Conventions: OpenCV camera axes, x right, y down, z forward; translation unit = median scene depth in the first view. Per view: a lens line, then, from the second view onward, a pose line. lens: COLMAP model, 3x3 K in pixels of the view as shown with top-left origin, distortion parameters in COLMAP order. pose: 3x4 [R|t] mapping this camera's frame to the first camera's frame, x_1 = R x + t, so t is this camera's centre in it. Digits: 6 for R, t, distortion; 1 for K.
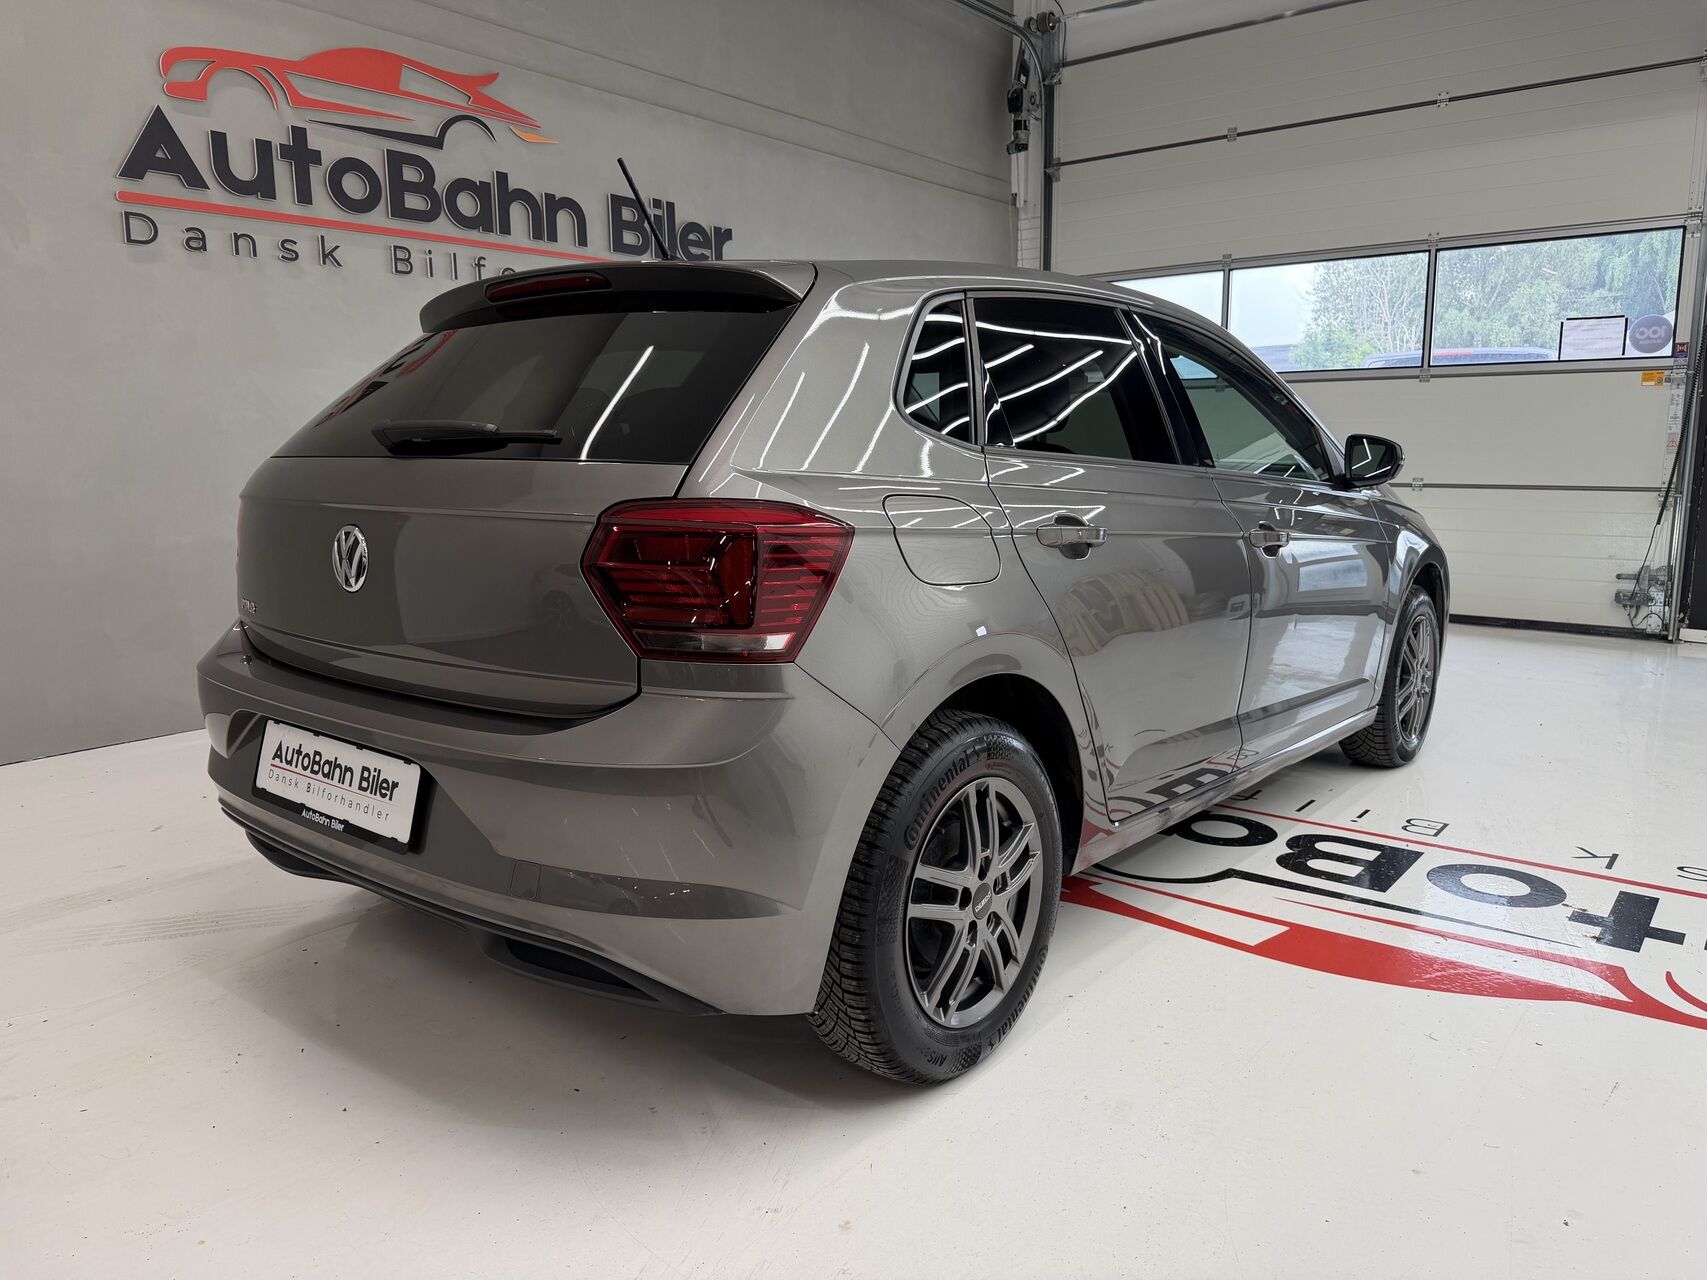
lens RADIAL K [[1199.6, 0, 855.6], [0, 1199.6, 653.0], [0, 0, 1]] dist [0.024491, -0.060548]
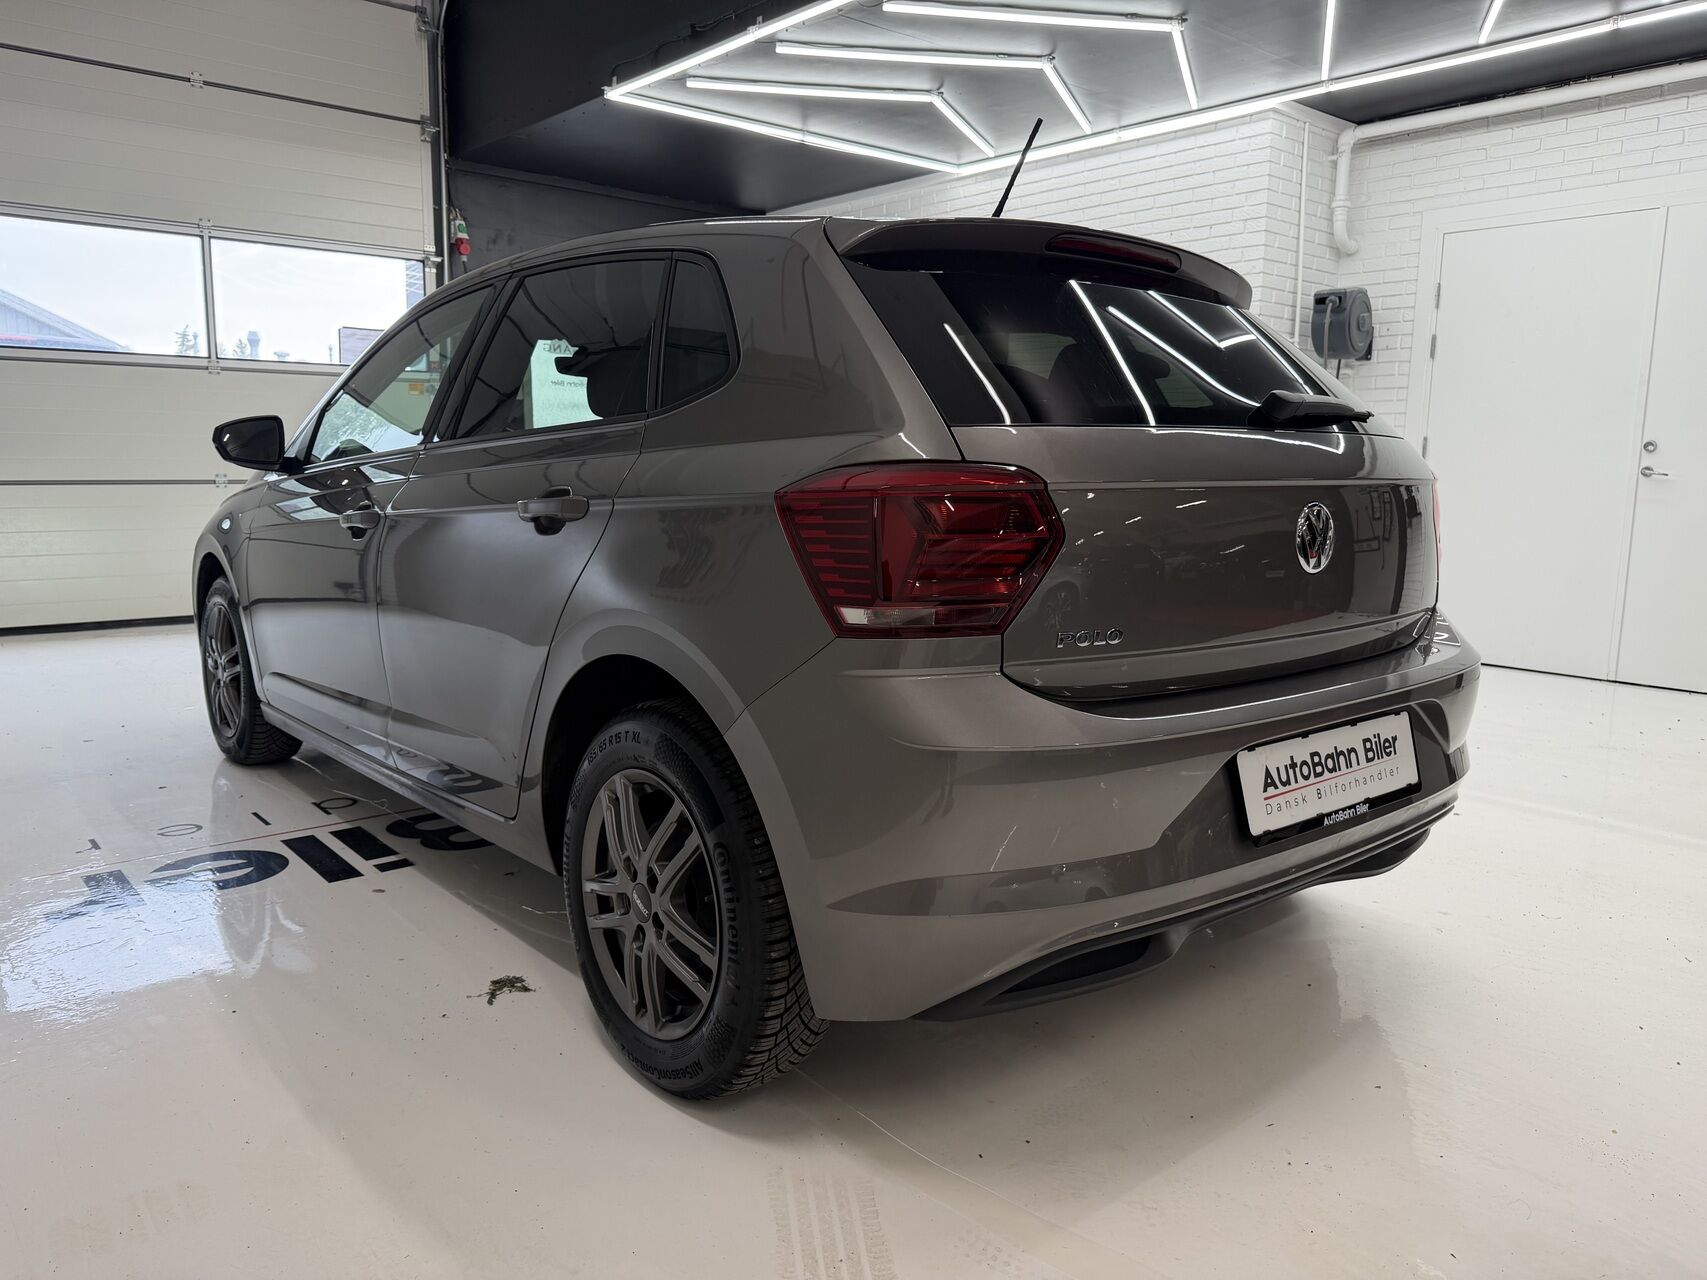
lens RADIAL K [[1227.5, 0, 853.5], [0, 1227.5, 640.0], [0, 0, 1]] dist [-0.004986, -0.002314]
pose [[0.192565, -0.138408, 0.971474, -0.588392], [0.154330, 0.981954, 0.109310, -0.065551], [-0.969072, 0.128879, 0.210450, 0.474569]]
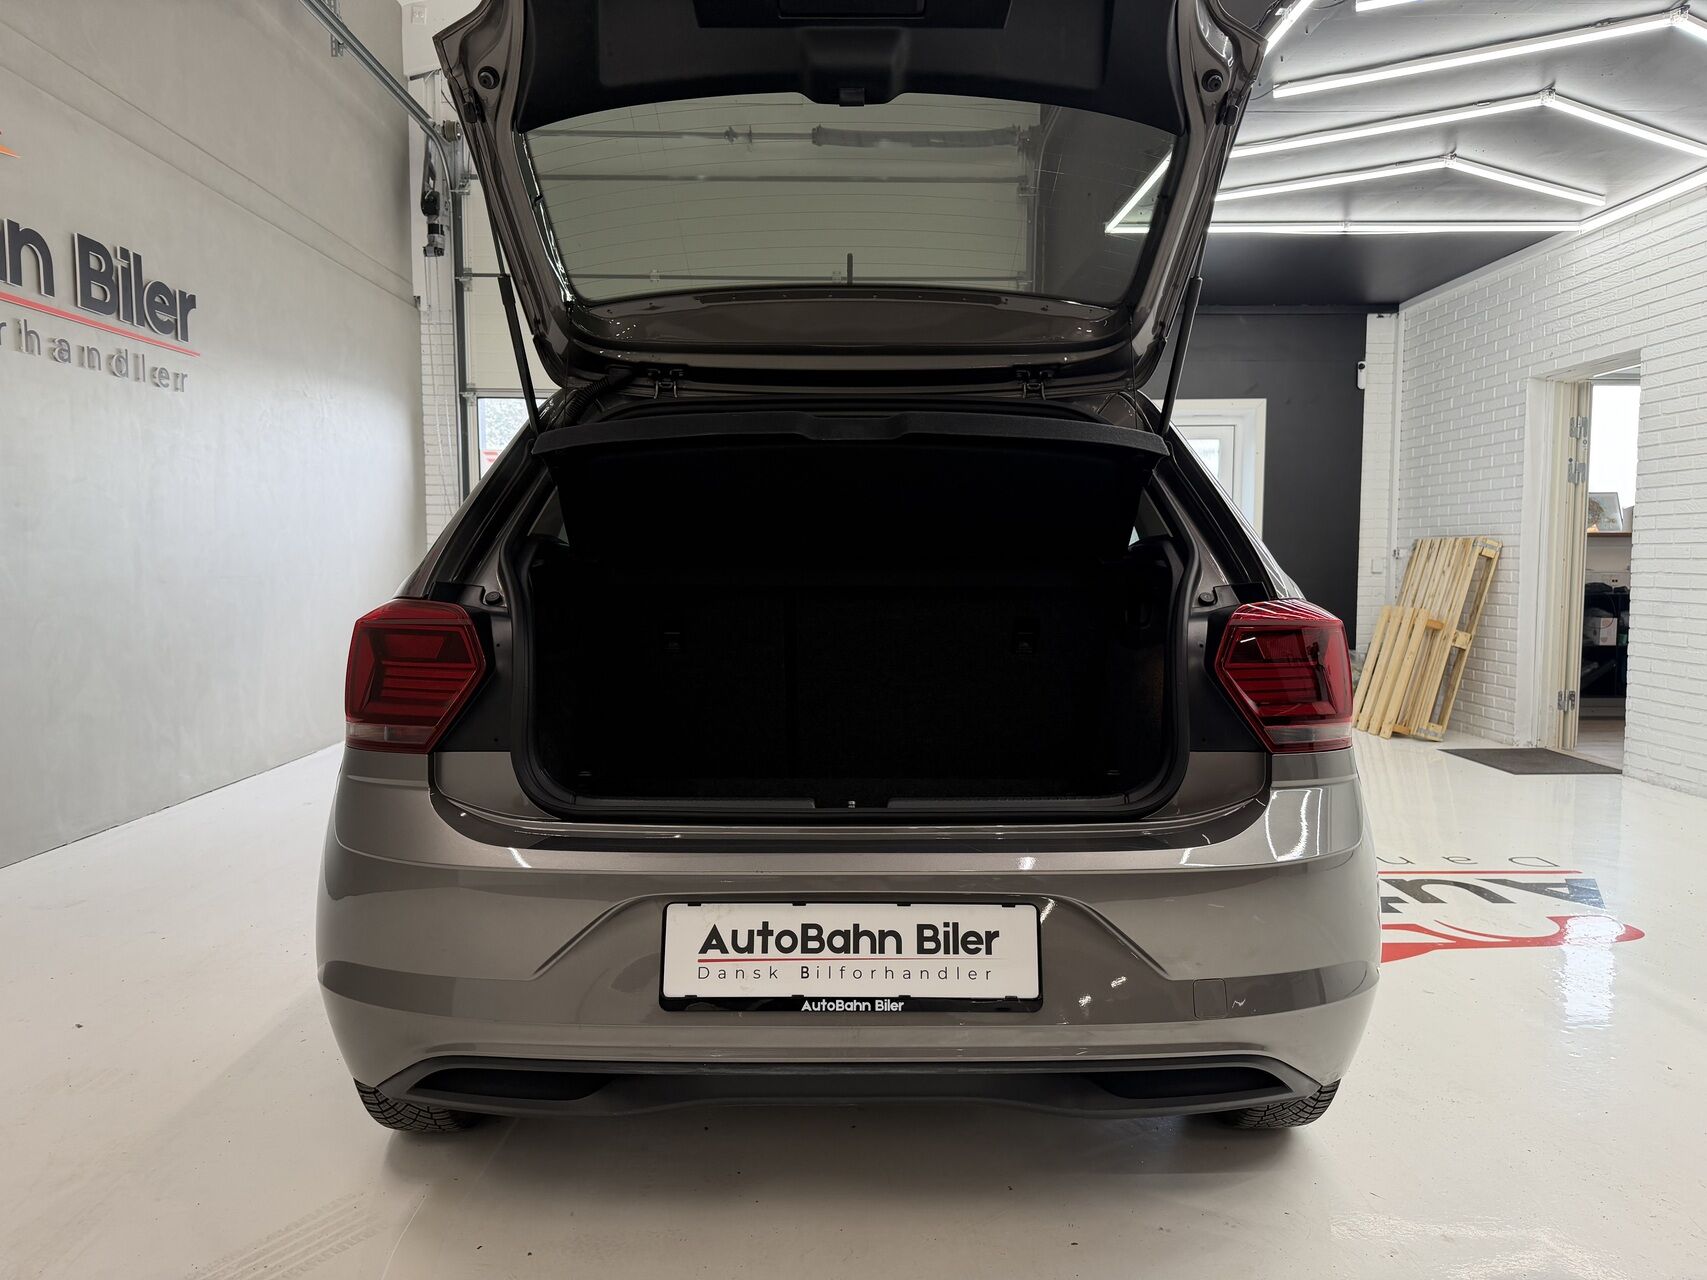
lens RADIAL K [[1203.7, 0, 847.4], [0, 1203.7, 645.7], [0, 0, 1]] dist [0.047040, -0.061980]
pose [[0.772438, -0.040178, 0.633818, -0.391399], [0.104118, 0.992505, -0.063975, -0.020544], [-0.626497, 0.115409, 0.770832, 0.142560]]
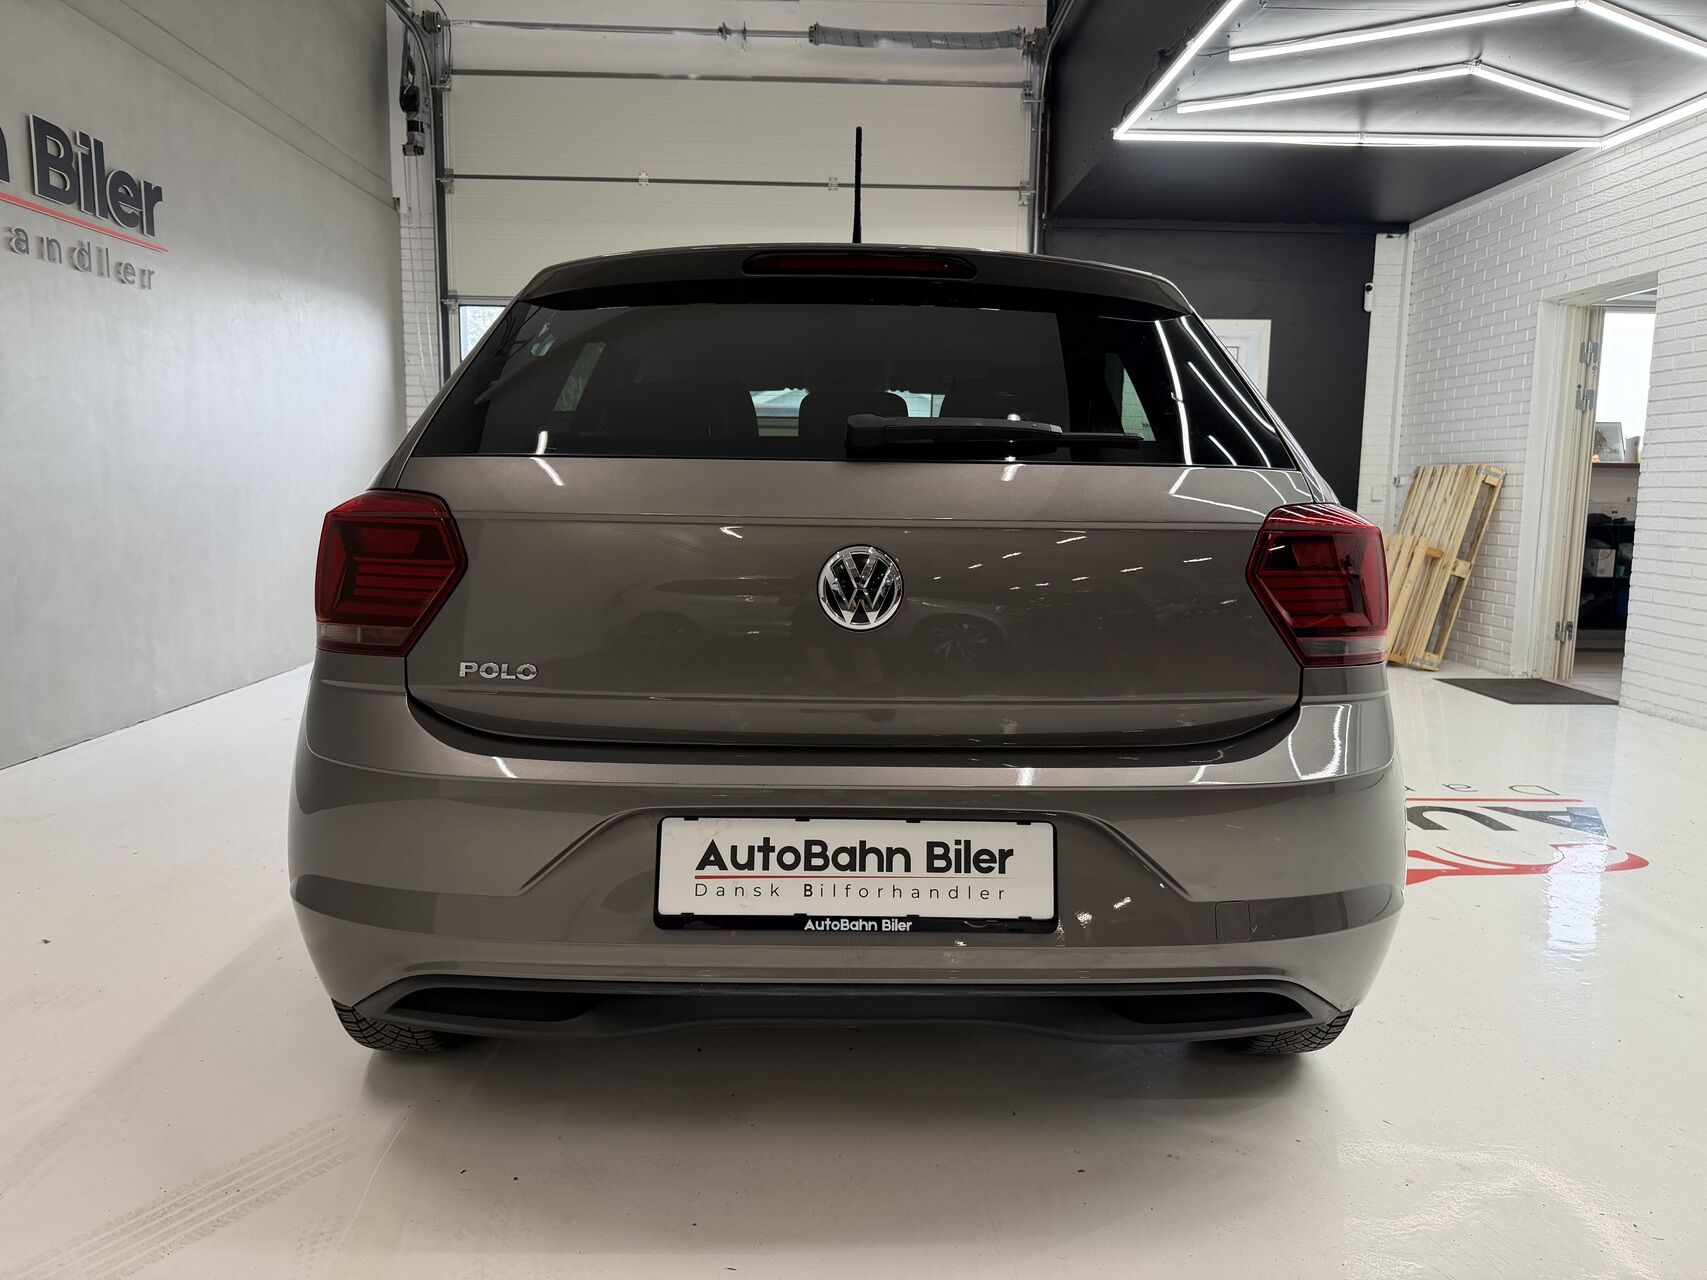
lens RADIAL K [[1203.4, 0, 853.5], [0, 1203.4, 640.0], [0, 0, 1]] dist [0.048331, -0.056439]
pose [[0.763210, -0.065698, 0.642802, -0.381714], [0.092374, 0.995693, -0.007912, -0.015083], [-0.639513, 0.065416, 0.765992, 0.164472]]
